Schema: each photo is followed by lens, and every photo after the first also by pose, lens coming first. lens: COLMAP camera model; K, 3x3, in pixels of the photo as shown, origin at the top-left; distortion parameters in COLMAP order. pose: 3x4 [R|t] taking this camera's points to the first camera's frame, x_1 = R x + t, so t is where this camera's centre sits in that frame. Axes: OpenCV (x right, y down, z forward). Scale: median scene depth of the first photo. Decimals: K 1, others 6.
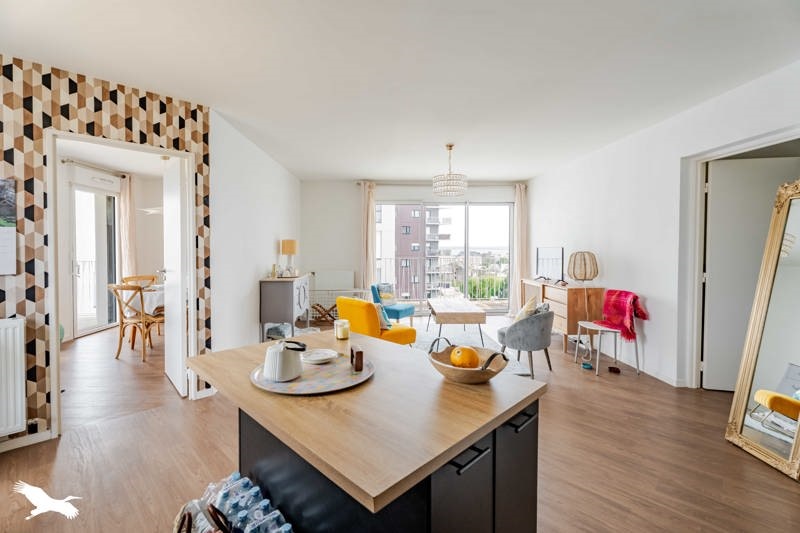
lens RADIAL K [[372.2, 0, 400.0], [0, 372.2, 266.5], [0, 0, 1]] dist [-0.000100, -0.000122]
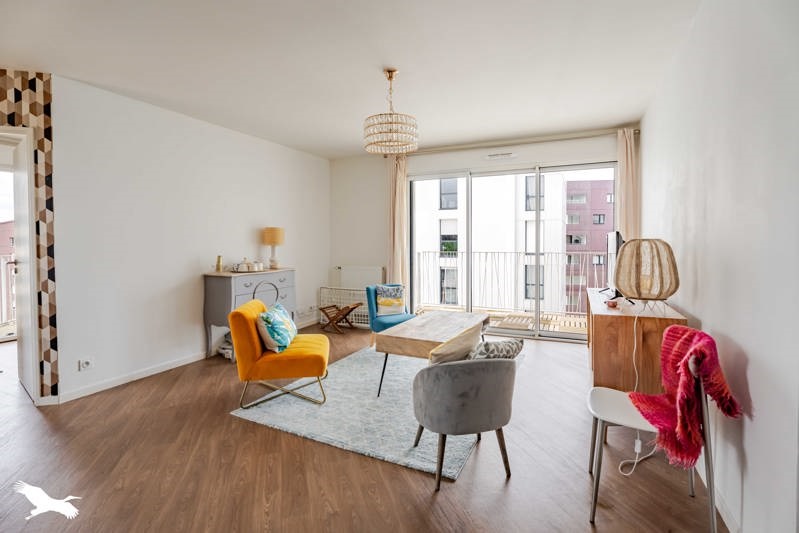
lens RADIAL K [[399.8, 0, 399.9], [0, 399.8, 256.6], [0, 0, 1]] dist [0.000780, -0.009695]
pose [[0.882030, 0.016354, -0.470909, 0.637632], [-0.022026, 0.999736, -0.006538, -0.010530], [0.470677, 0.016139, 0.882158, 0.557895]]
